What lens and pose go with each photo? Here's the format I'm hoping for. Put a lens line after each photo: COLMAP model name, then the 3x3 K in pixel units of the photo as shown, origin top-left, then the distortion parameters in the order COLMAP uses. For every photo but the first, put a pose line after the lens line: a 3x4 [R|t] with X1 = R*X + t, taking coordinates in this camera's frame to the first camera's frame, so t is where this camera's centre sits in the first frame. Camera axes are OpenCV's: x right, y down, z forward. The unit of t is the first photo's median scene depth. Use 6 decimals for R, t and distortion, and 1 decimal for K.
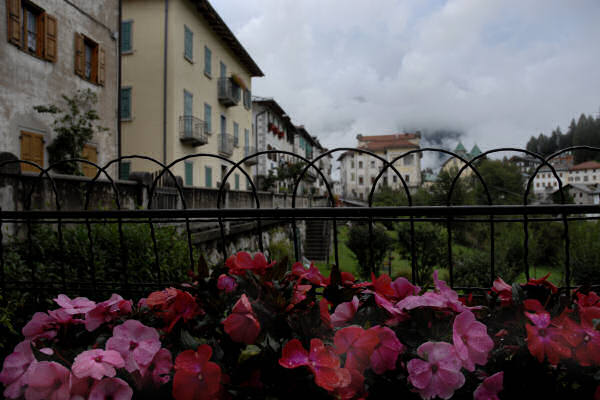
lens RADIAL K [[910.8, 0, 300.0], [0, 910.8, 200.0], [0, 0, 1]] dist [0.030289, 0.117229]
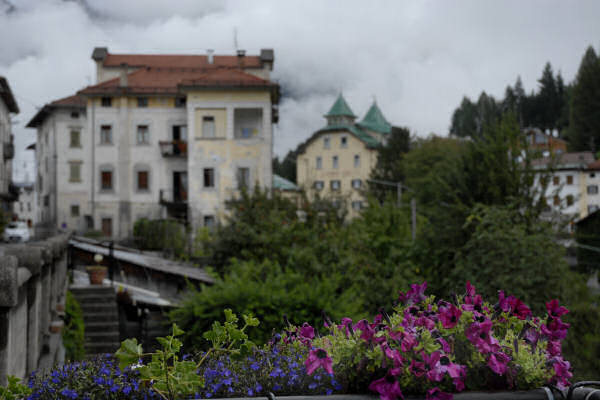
lens RADIAL K [[910.8, 0, 300.0], [0, 910.8, 200.0], [0, 0, 1]] dist [0.030289, 0.117229]
pose [[0.931944, 0.016128, 0.362244, 0.012091], [-0.008227, 0.999694, -0.023344, -0.007410], [-0.362509, 0.018775, 0.931791, 0.730928]]
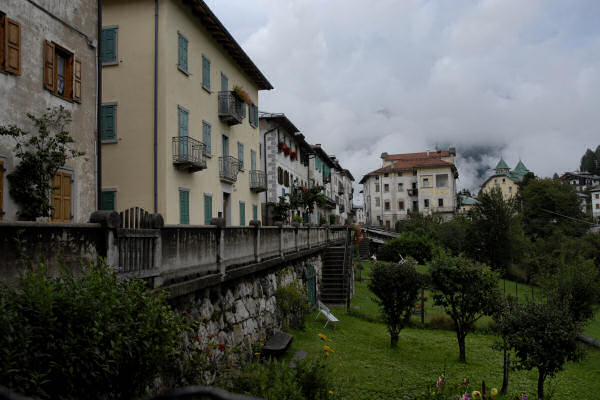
lens RADIAL K [[910.8, 0, 300.0], [0, 910.8, 200.0], [0, 0, 1]] dist [0.030289, 0.117229]
pose [[0.999318, -0.024430, -0.027698, 0.008863], [0.023699, 0.999370, -0.026432, -0.006728], [0.028326, 0.025758, 0.999267, 0.143857]]
